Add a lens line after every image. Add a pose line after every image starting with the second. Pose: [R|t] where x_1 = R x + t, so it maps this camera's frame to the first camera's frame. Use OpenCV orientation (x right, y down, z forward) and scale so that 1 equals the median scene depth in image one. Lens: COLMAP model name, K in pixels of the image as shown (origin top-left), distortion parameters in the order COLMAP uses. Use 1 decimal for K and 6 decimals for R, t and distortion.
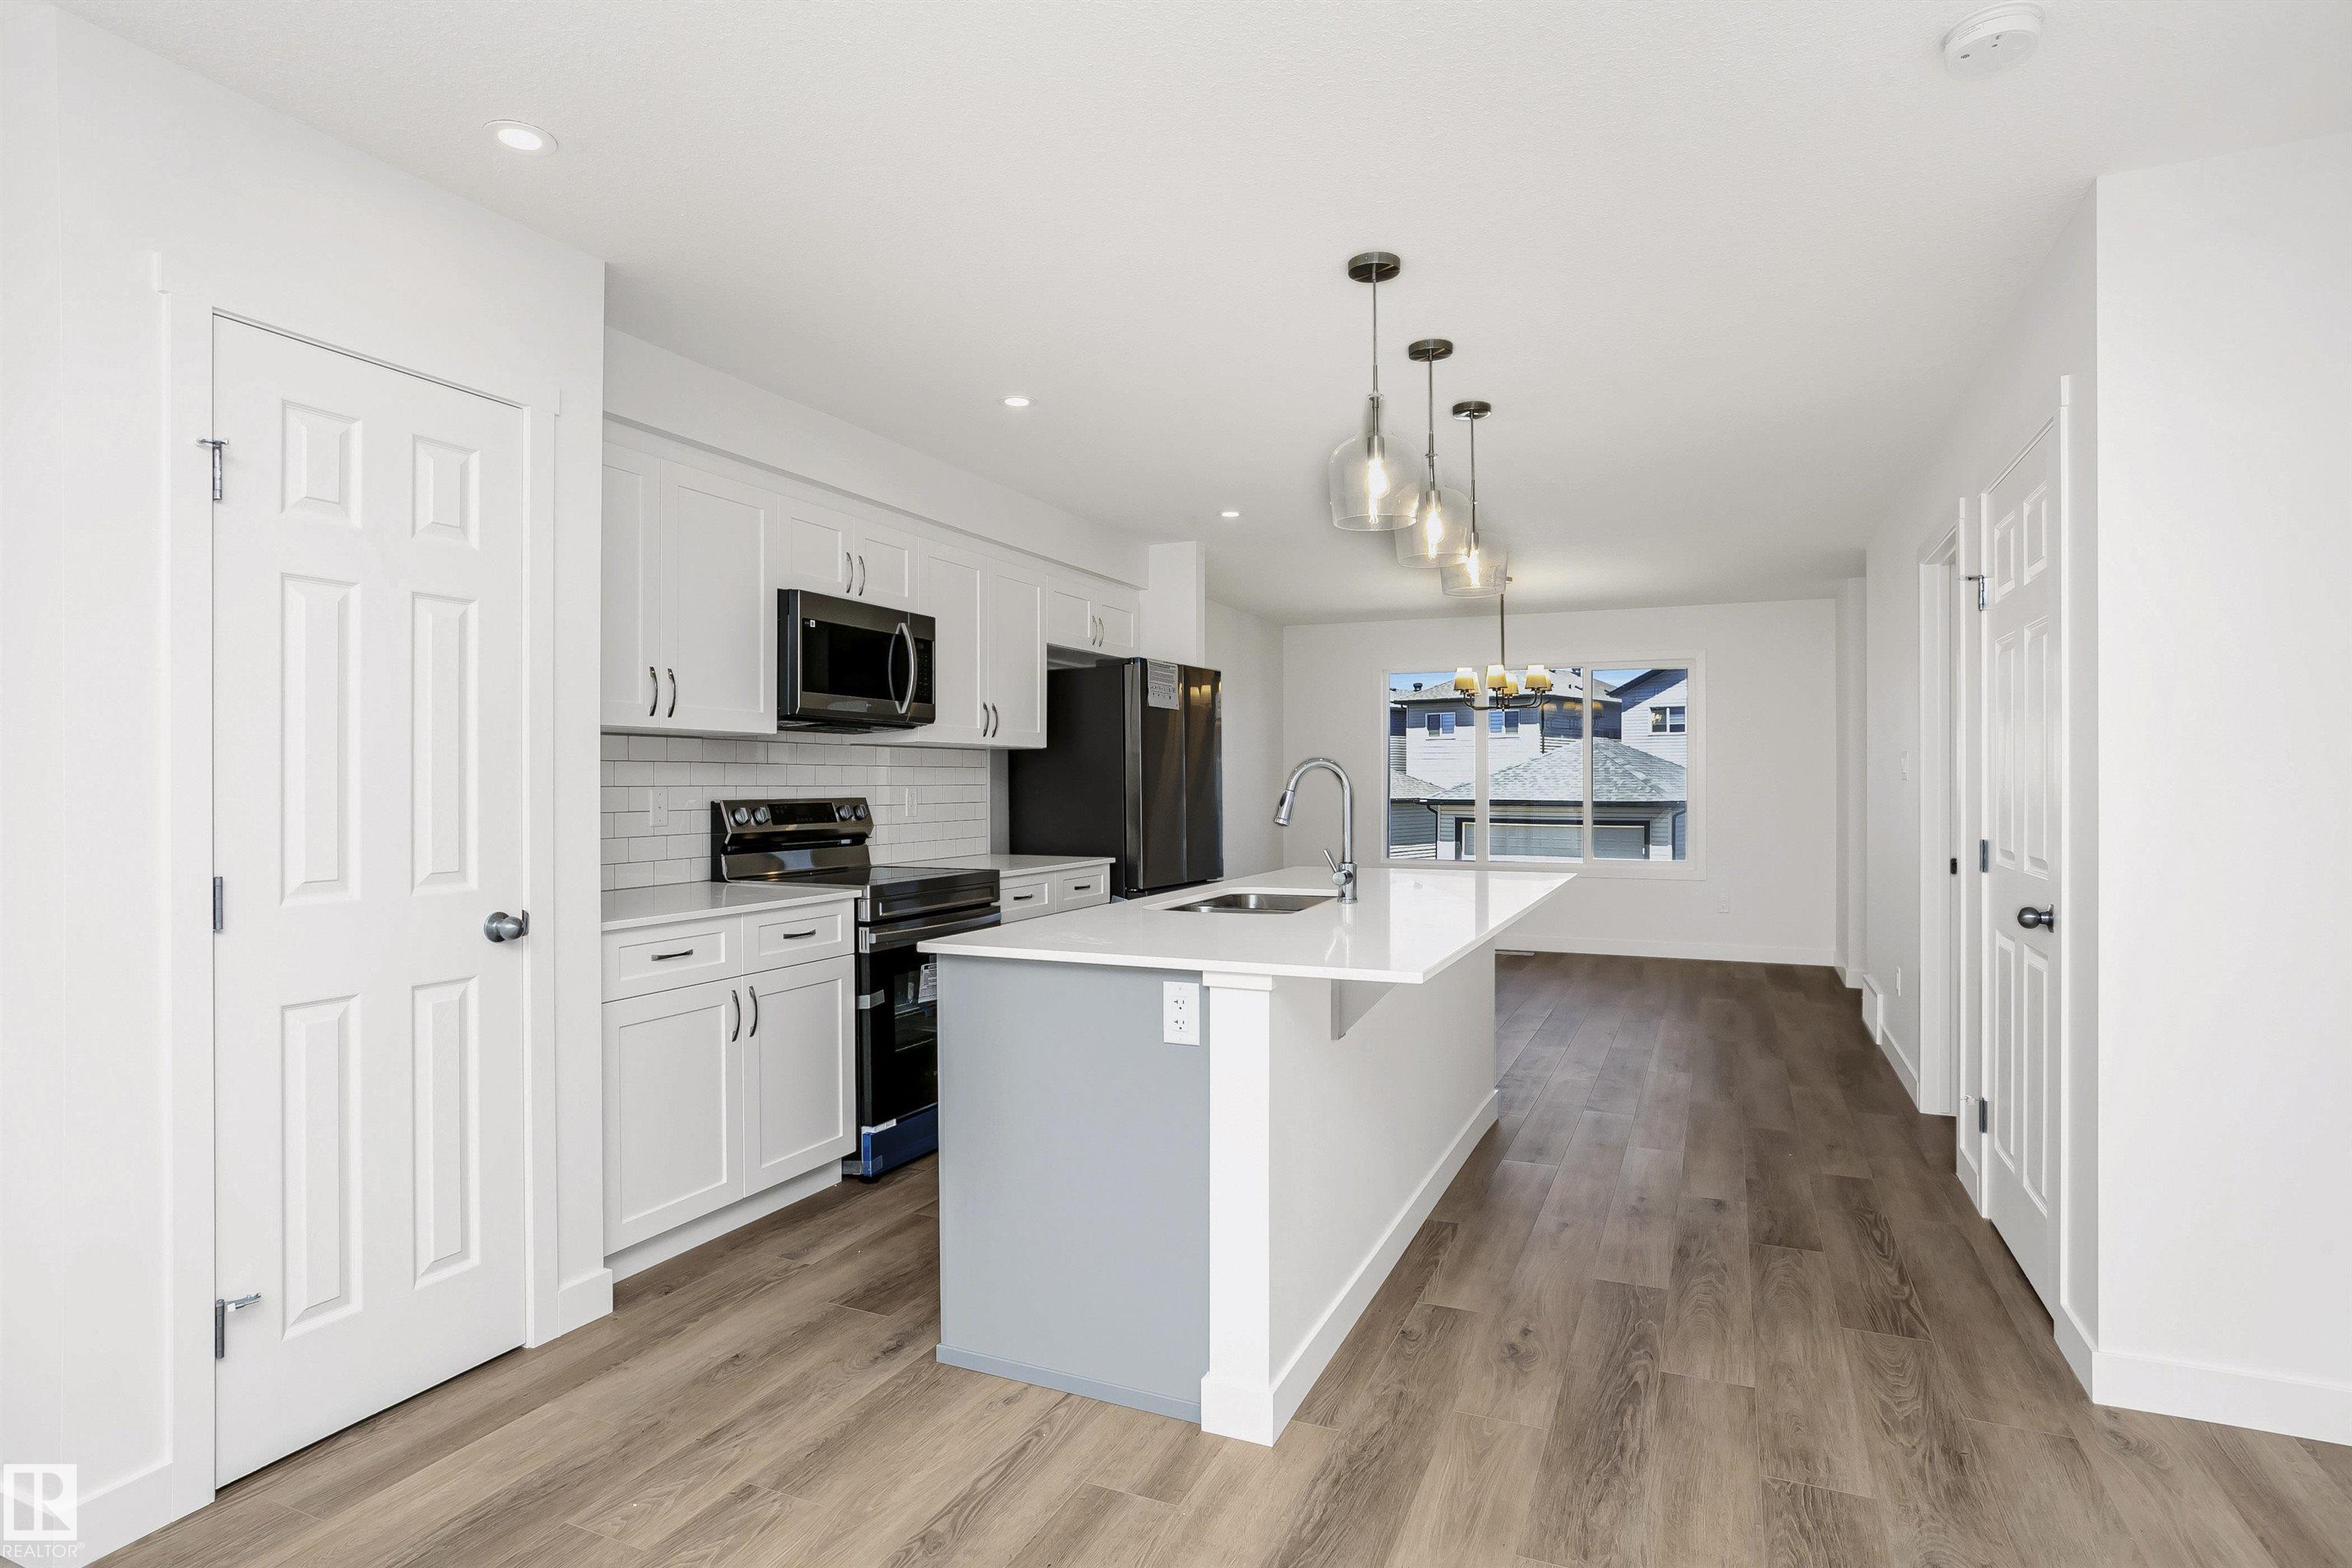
lens RADIAL K [[1238.2, 0, 1154.8], [0, 1238.2, 790.2], [0, 0, 1]] dist [-0.046888, 0.023286]
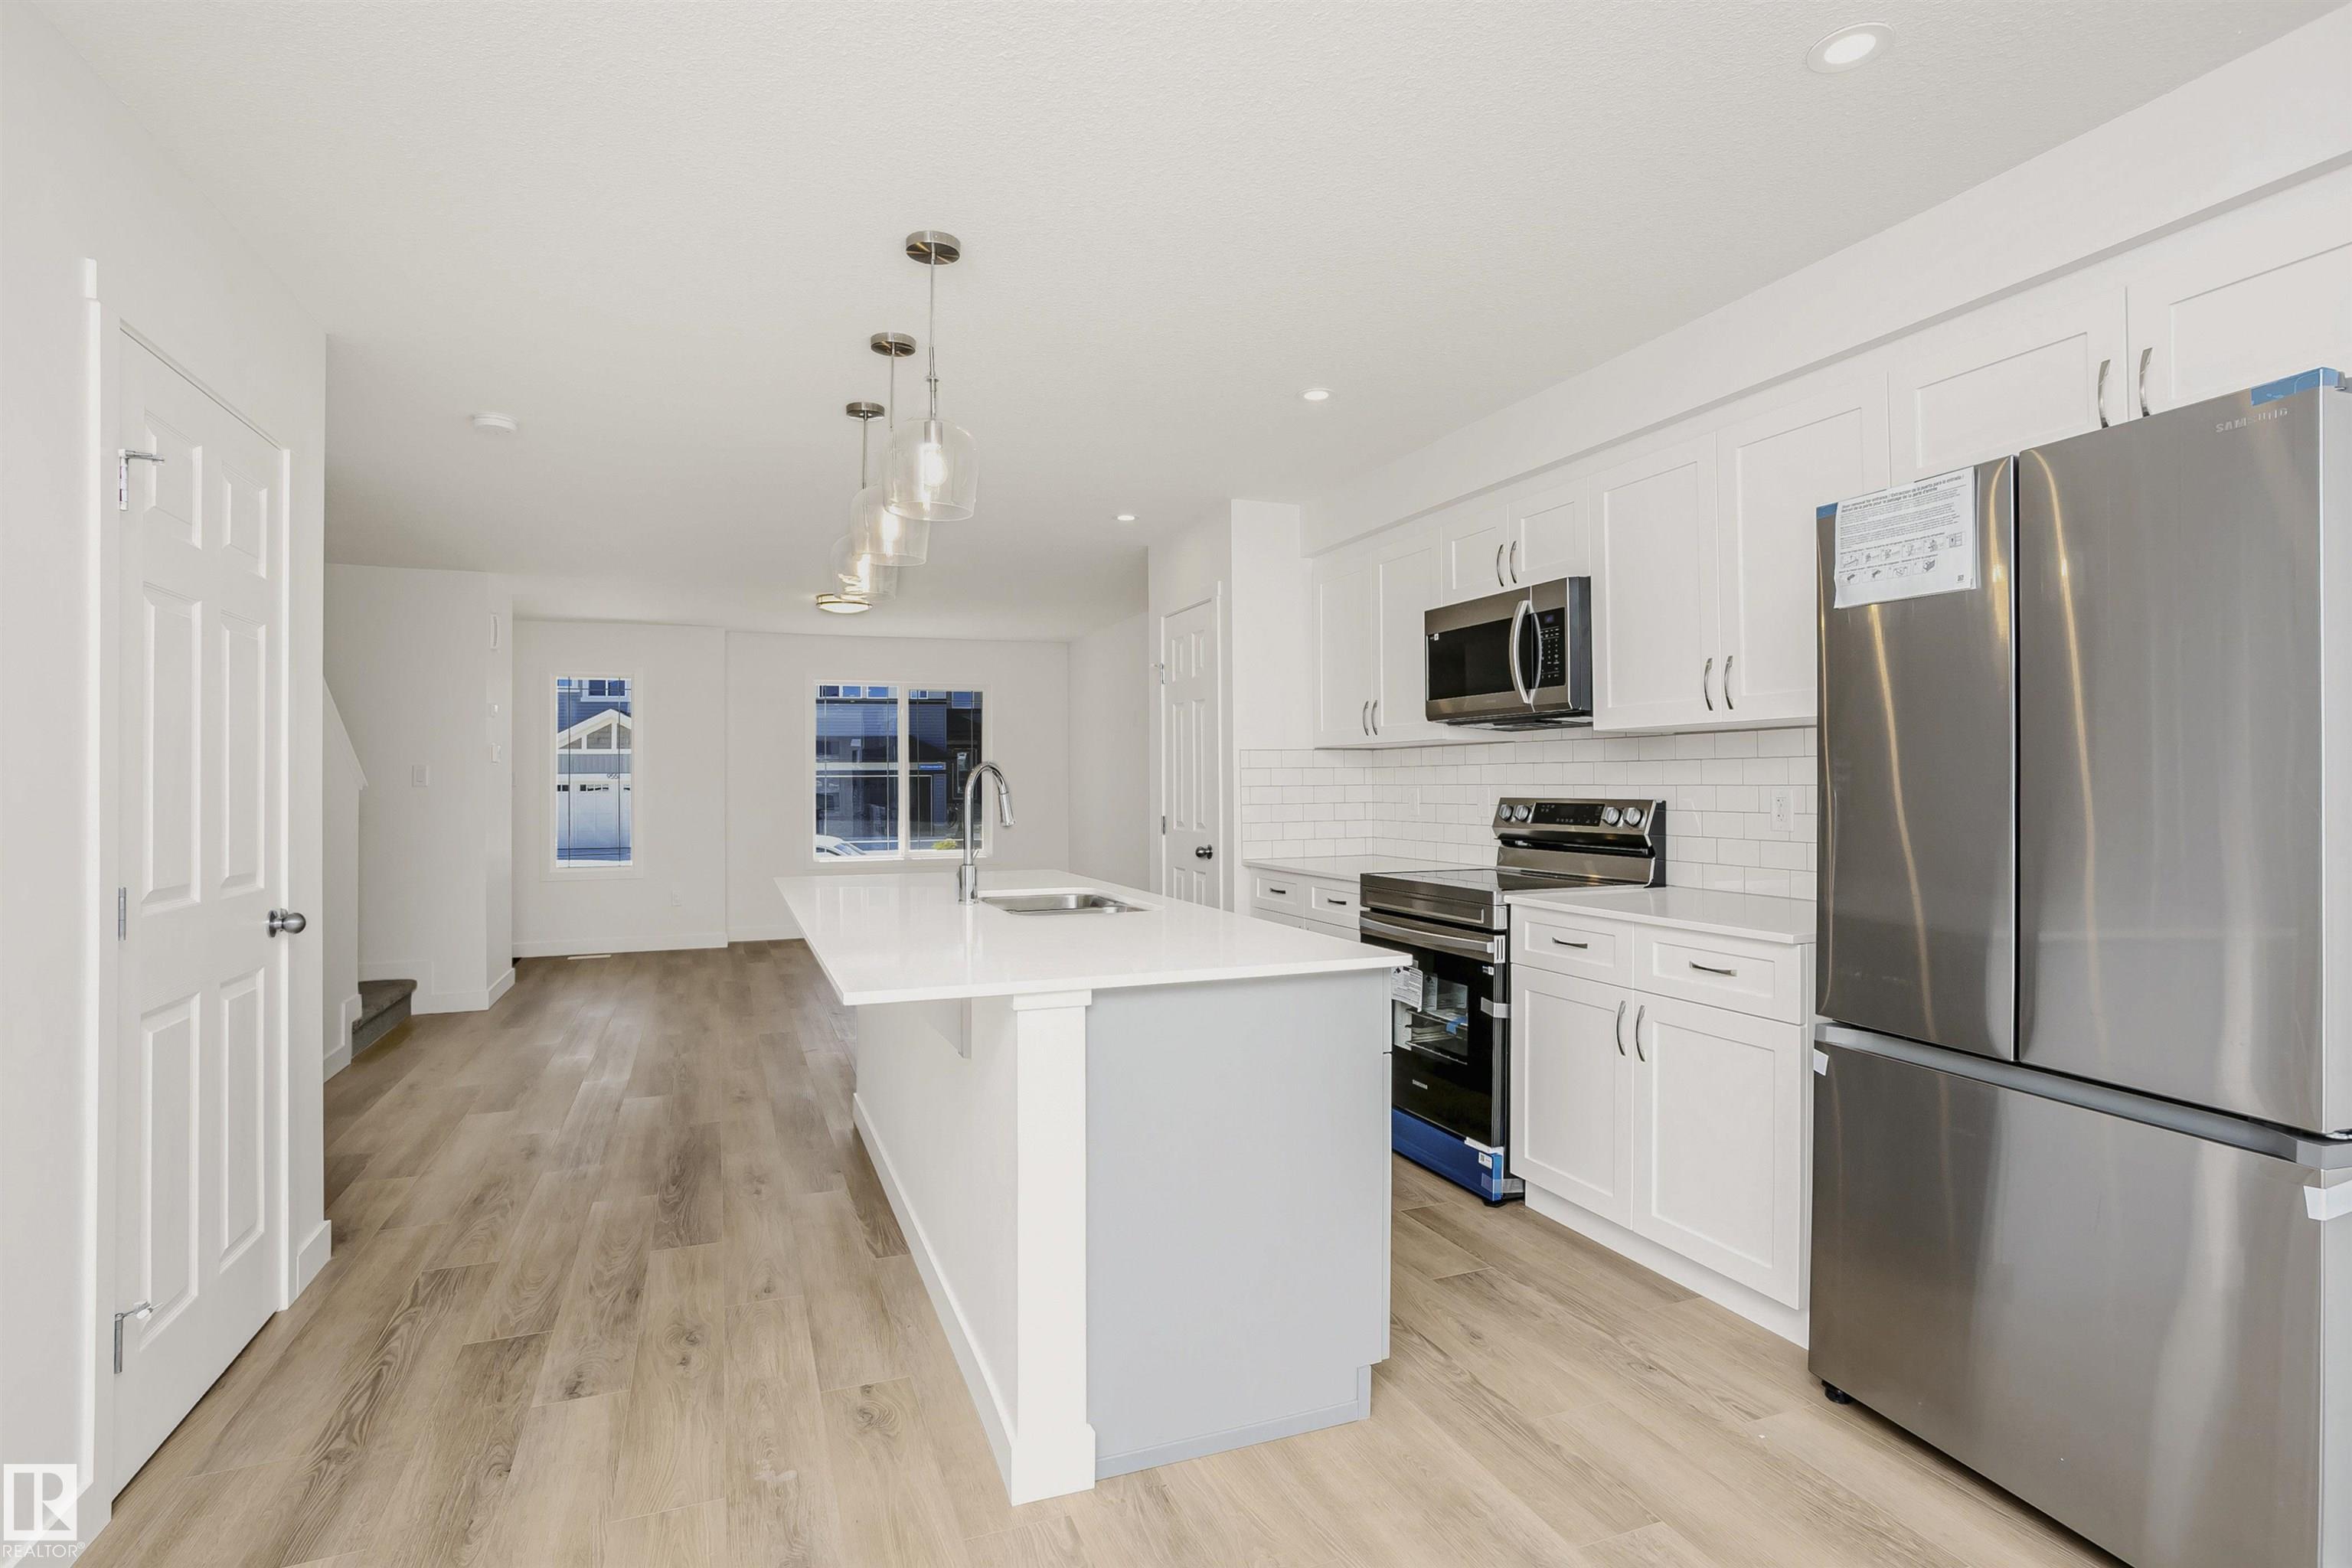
lens RADIAL K [[1144.8, 0, 1148.6], [0, 1144.8, 775.5], [0, 0, 1]] dist [-0.035145, 0.013519]
pose [[-0.701153, 0.000239, -0.713011, 0.649444], [0.000541, 1.000000, -0.000198, -0.012340], [0.713010, -0.000524, -0.701153, 1.585650]]
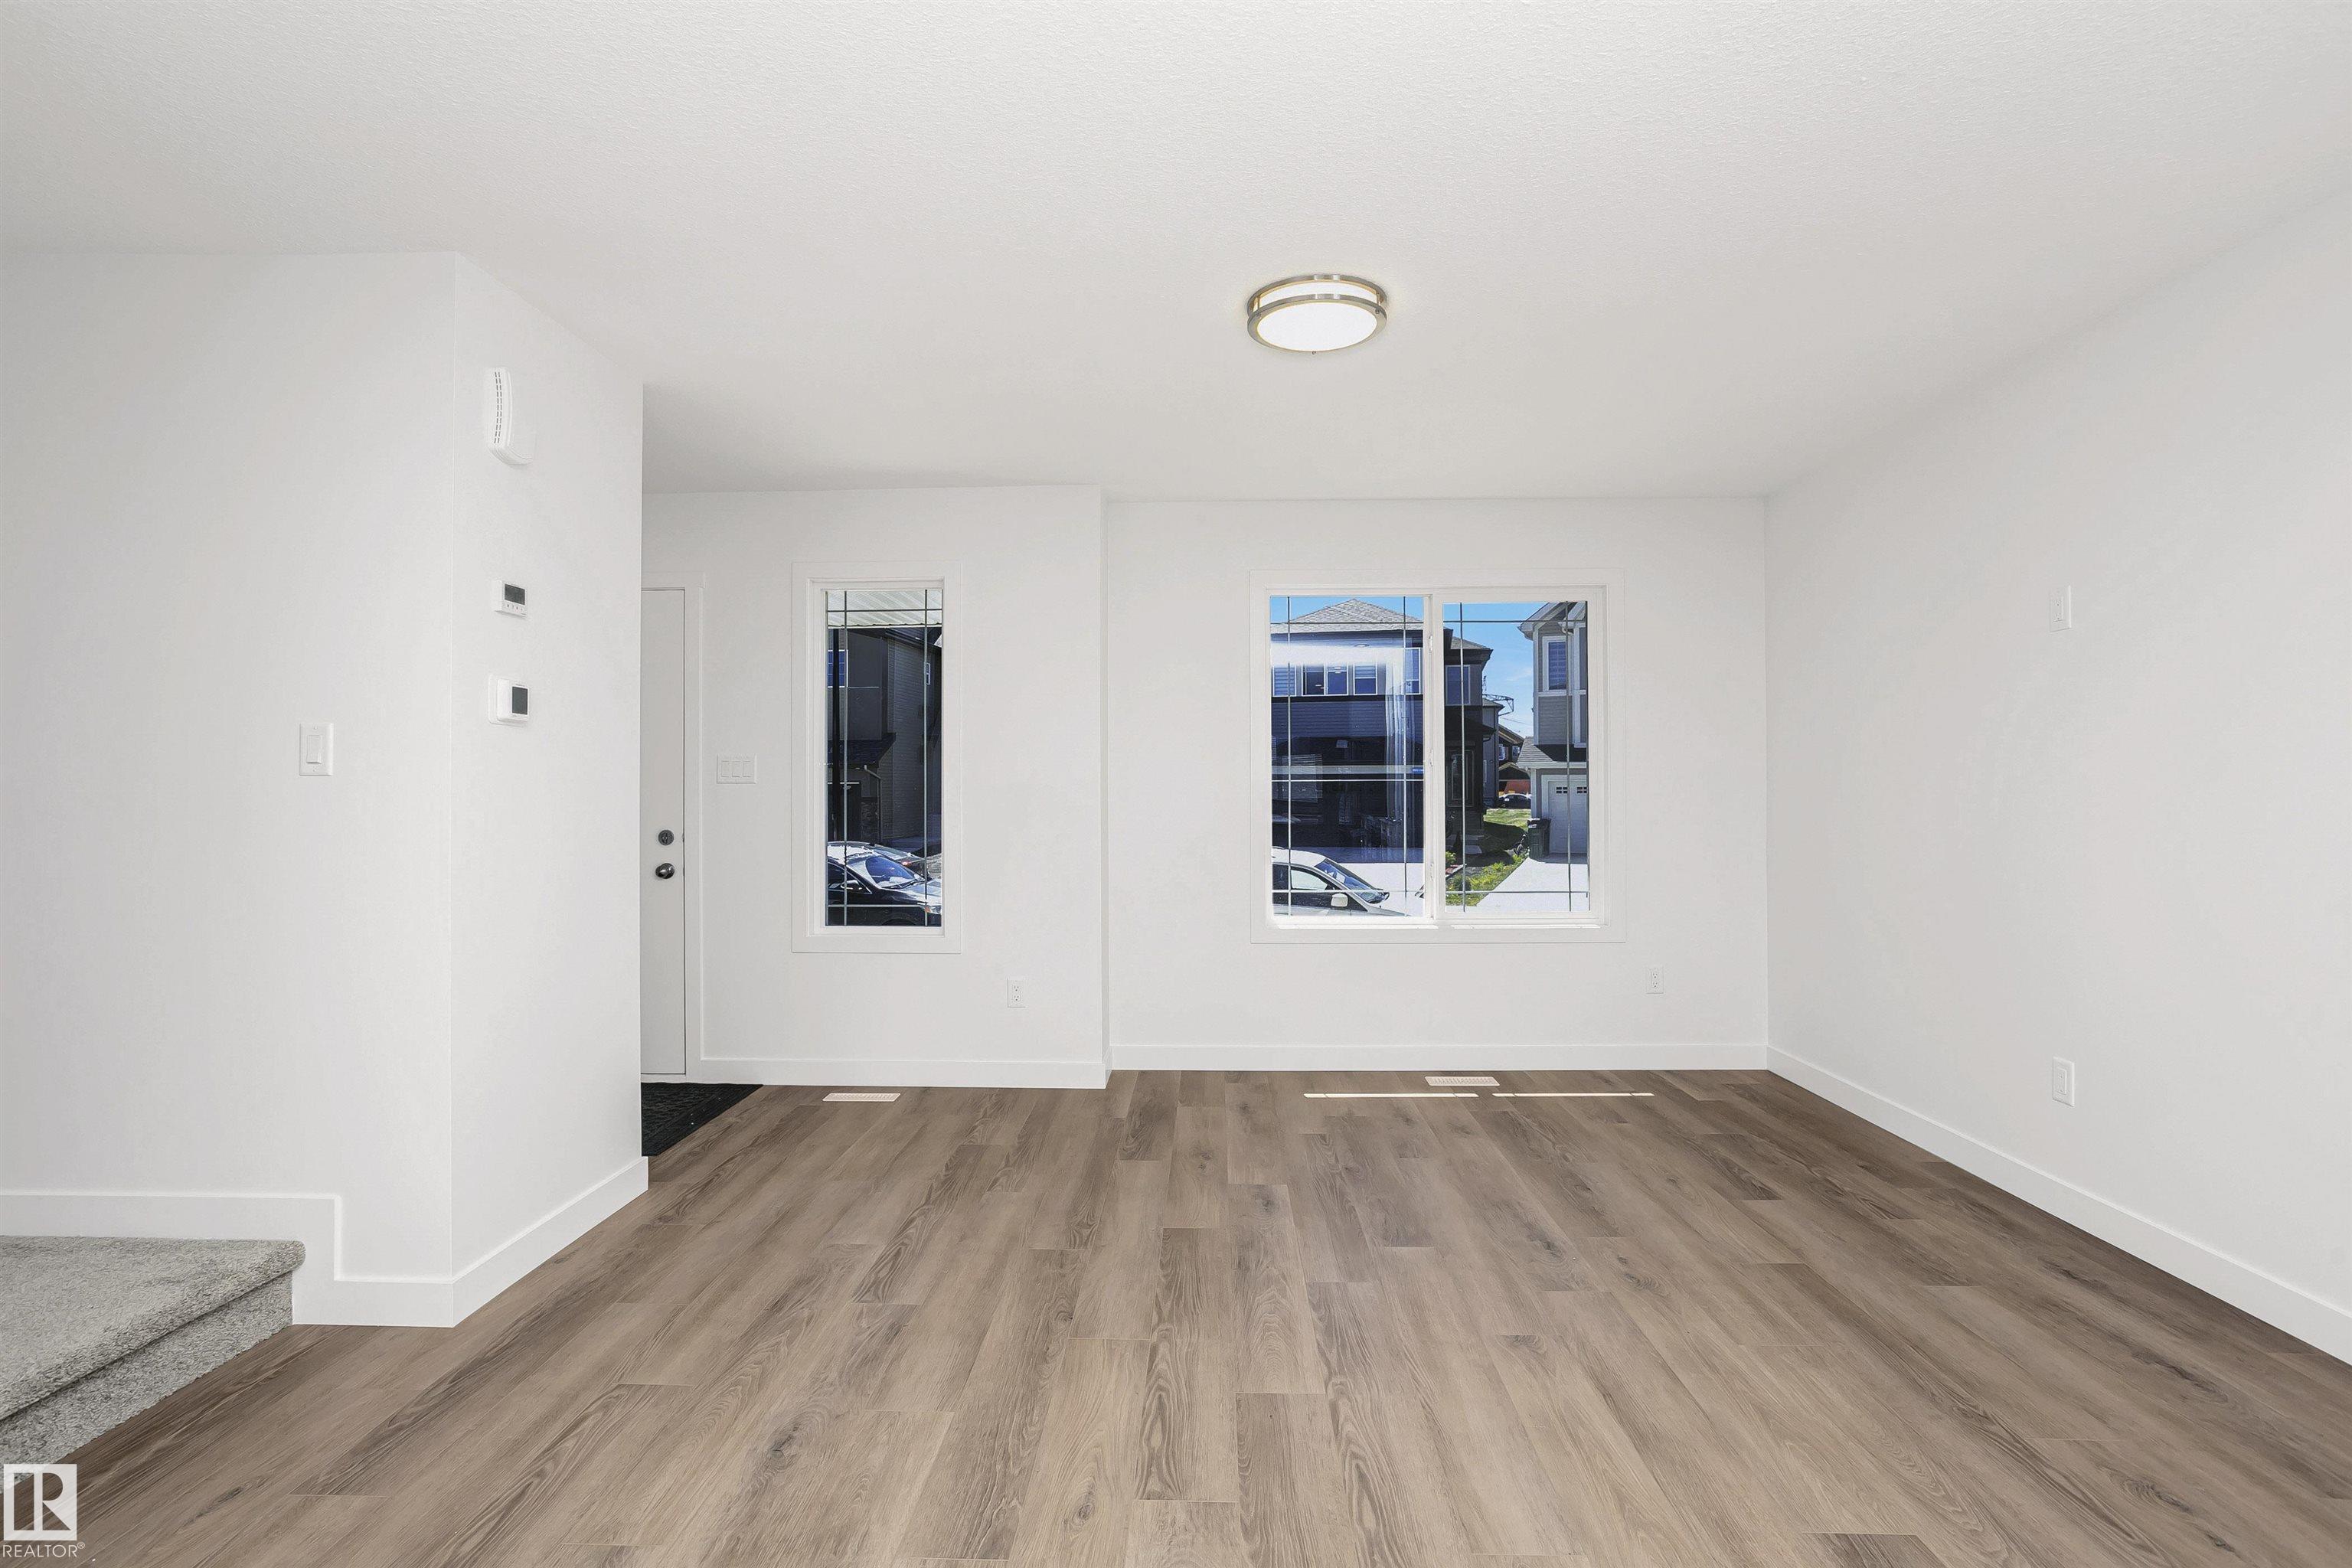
lens RADIAL K [[1144.8, 0, 1133.8], [0, 1144.8, 790.0], [0, 0, 1]] dist [-0.035145, 0.013519]
pose [[-0.933825, 0.004791, -0.357697, 0.001889], [0.002885, 0.999979, 0.005861, 0.004490], [0.357718, 0.004441, -0.933819, 0.507694]]
